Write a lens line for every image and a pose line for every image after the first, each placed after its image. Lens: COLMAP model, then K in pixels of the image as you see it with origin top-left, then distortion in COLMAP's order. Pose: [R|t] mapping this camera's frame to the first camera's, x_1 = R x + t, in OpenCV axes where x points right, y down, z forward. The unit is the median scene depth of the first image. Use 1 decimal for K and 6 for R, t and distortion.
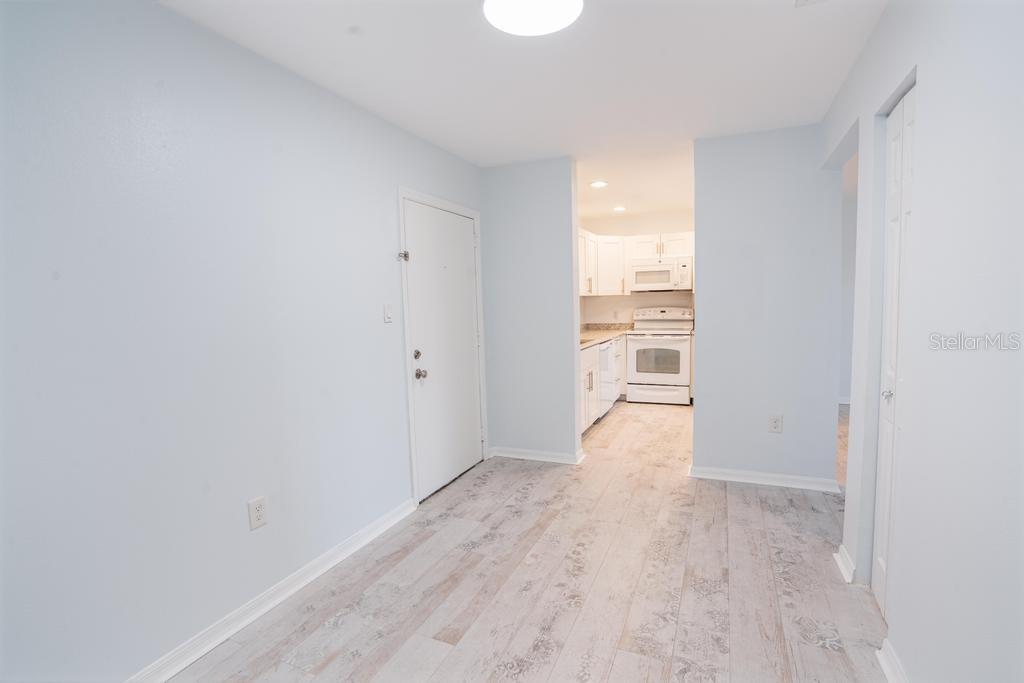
lens RADIAL K [[469.5, 0, 506.5], [0, 469.5, 345.3], [0, 0, 1]] dist [-0.048889, 0.017602]
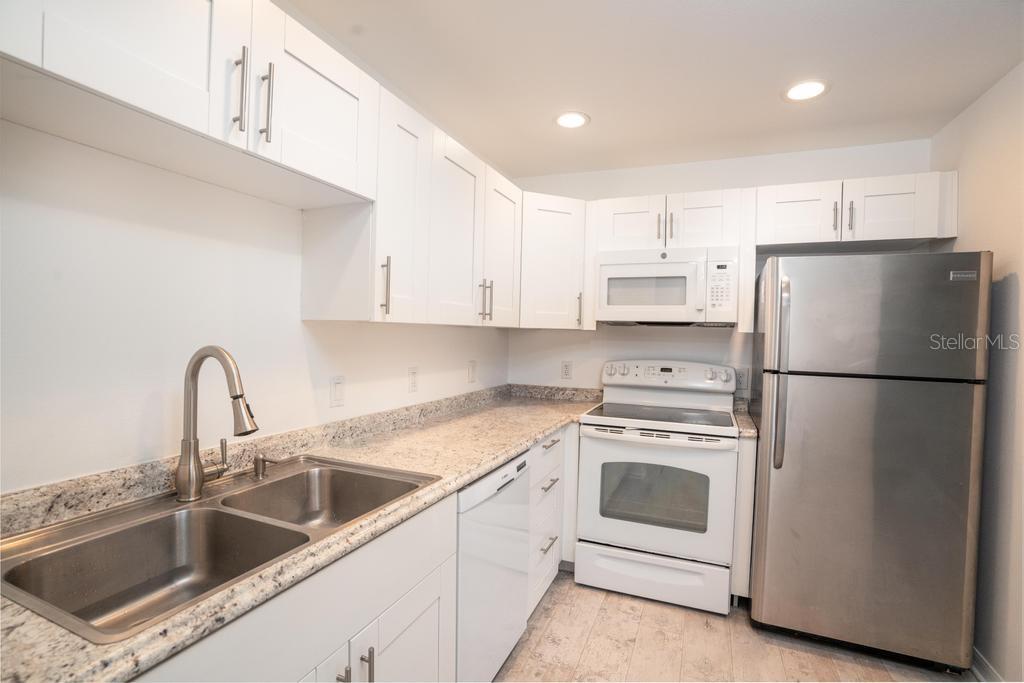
lens RADIAL K [[469.5, 0, 506.5], [0, 469.5, 345.3], [0, 0, 1]] dist [-0.048889, 0.017602]
pose [[0.998577, 0.048287, 0.022633, 0.173953], [-0.046689, 0.996696, -0.066467, -0.060261], [-0.025768, 0.065316, 0.997532, 0.566818]]
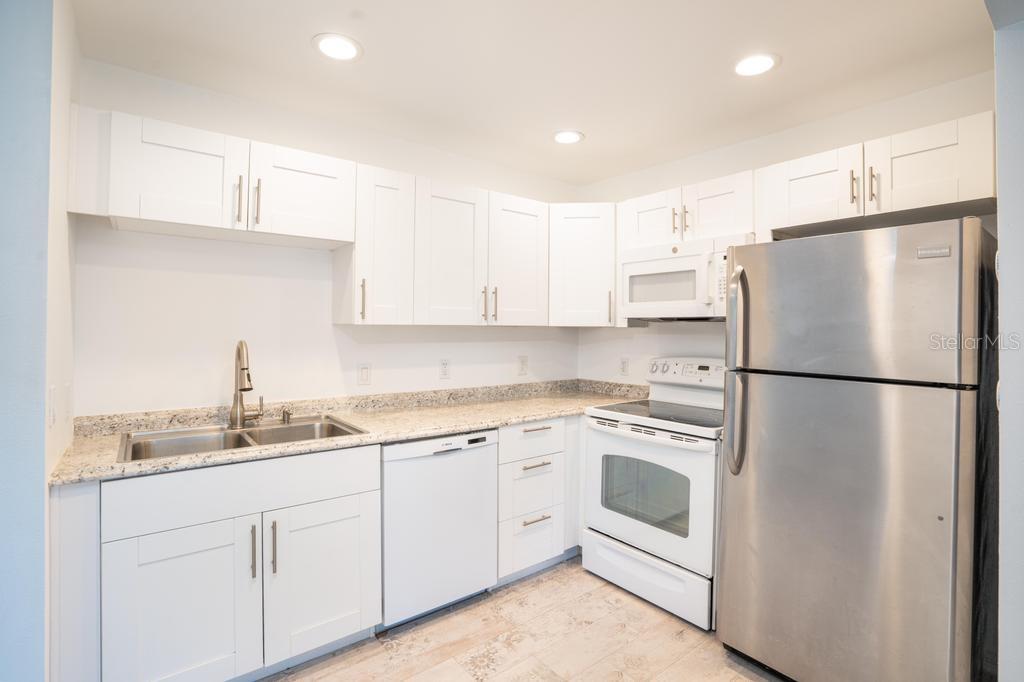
lens RADIAL K [[487.2, 0, 508.8], [0, 487.2, 326.4], [0, 0, 1]] dist [-0.039157, 0.000127]
pose [[0.884291, 0.032288, -0.465818, 0.392755], [-0.074606, 0.994560, -0.072693, -0.066377], [0.460937, 0.099035, 0.881890, 0.539499]]
